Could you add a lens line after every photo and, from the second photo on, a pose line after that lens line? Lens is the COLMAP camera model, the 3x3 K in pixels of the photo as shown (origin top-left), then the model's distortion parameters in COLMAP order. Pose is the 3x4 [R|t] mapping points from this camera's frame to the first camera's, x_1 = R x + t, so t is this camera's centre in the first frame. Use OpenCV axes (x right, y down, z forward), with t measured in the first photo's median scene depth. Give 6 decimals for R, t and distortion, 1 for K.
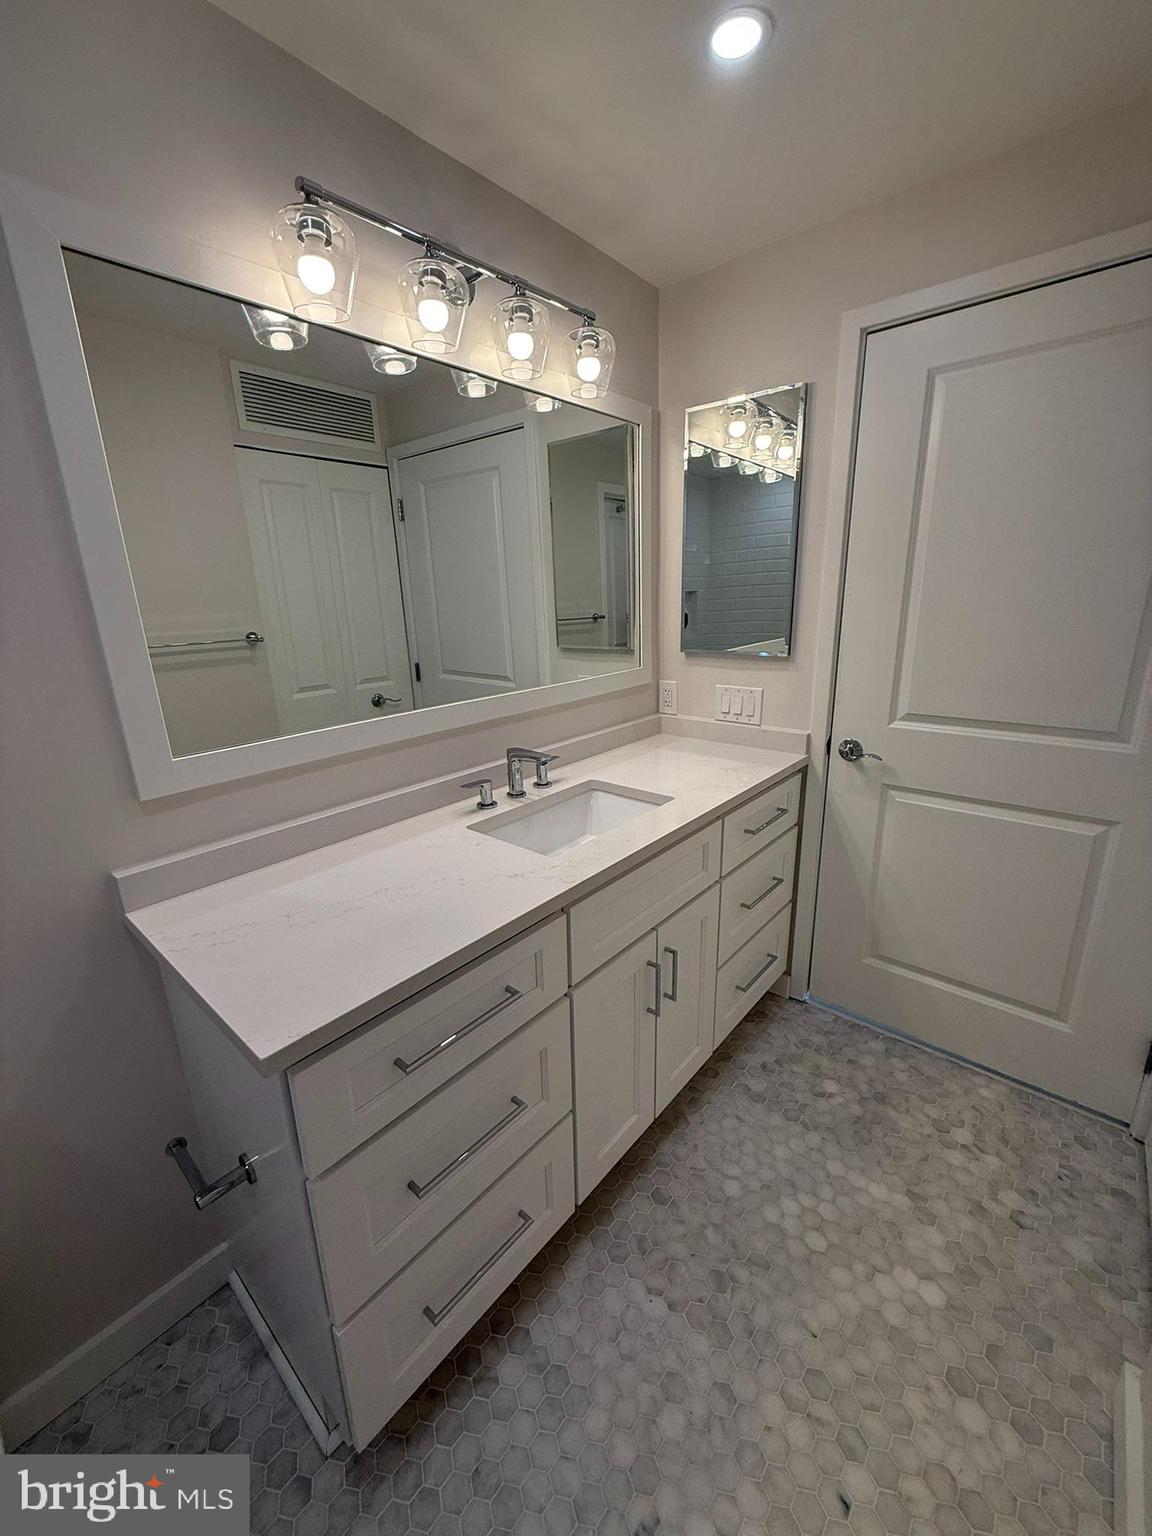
lens RADIAL K [[617.2, 0, 577.1], [0, 617.2, 766.3], [0, 0, 1]] dist [-0.003356, 0.000436]
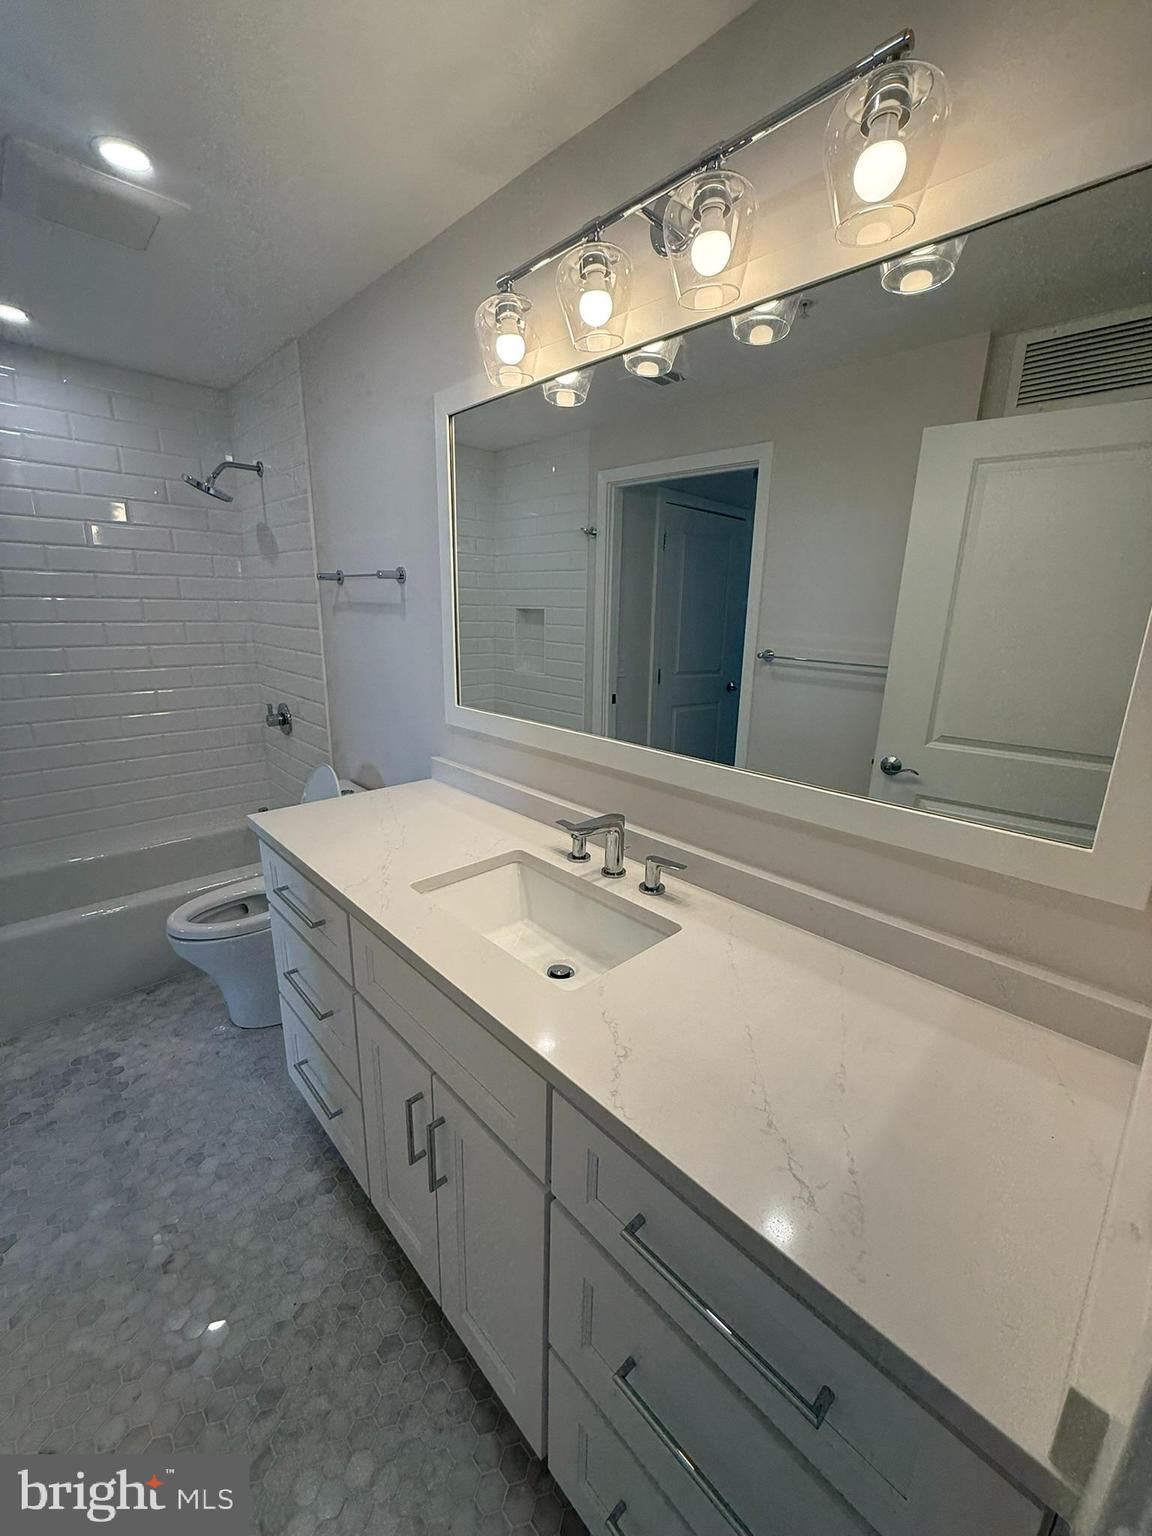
lens RADIAL K [[617.2, 0, 576.0], [0, 617.2, 766.4], [0, 0, 1]] dist [-0.003356, 0.000436]
pose [[-0.109434, 0.276399, -0.954792, 0.700211], [-0.284414, 0.911693, 0.296521, -0.335496], [0.952435, 0.304005, -0.021159, 1.048962]]
